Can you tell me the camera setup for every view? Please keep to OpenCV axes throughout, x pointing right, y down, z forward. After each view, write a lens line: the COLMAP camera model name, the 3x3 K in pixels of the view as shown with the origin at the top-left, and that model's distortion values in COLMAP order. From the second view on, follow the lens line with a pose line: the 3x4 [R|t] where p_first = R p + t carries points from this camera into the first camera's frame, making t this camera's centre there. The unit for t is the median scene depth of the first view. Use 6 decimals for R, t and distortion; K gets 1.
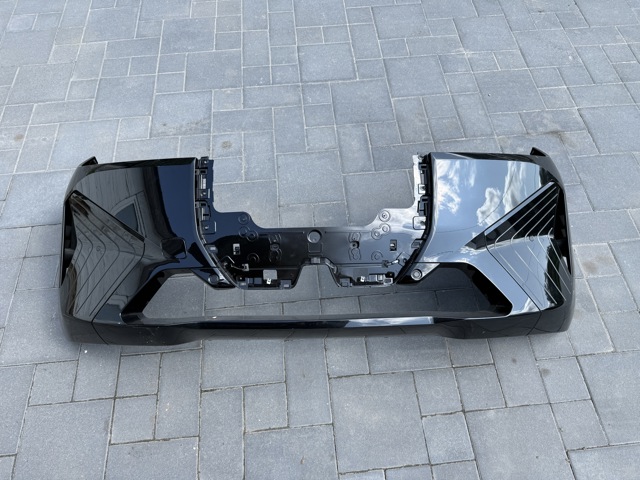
lens RADIAL K [[445.0, 0, 323.5], [0, 445.0, 245.0], [0, 0, 1]] dist [0.030506, -0.039983]
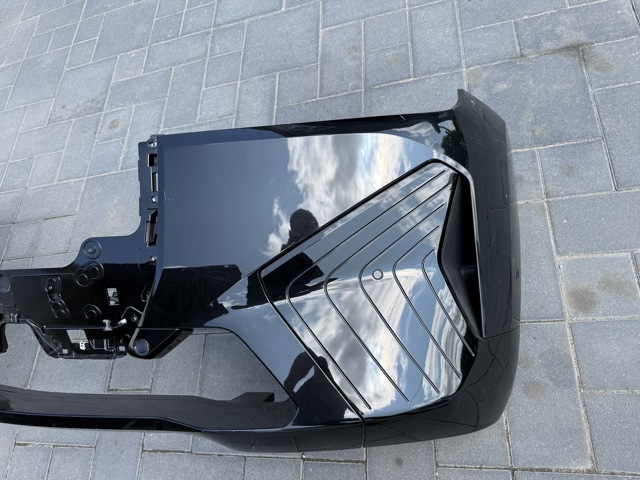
lens RADIAL K [[445.0, 0, 324.9], [0, 445.0, 243.4], [0, 0, 1]] dist [0.030506, -0.039983]
pose [[0.945165, -0.008966, -0.326472, 0.399632], [0.046964, 0.992965, 0.108694, -0.078705], [0.323200, -0.118066, 0.938937, 0.327348]]
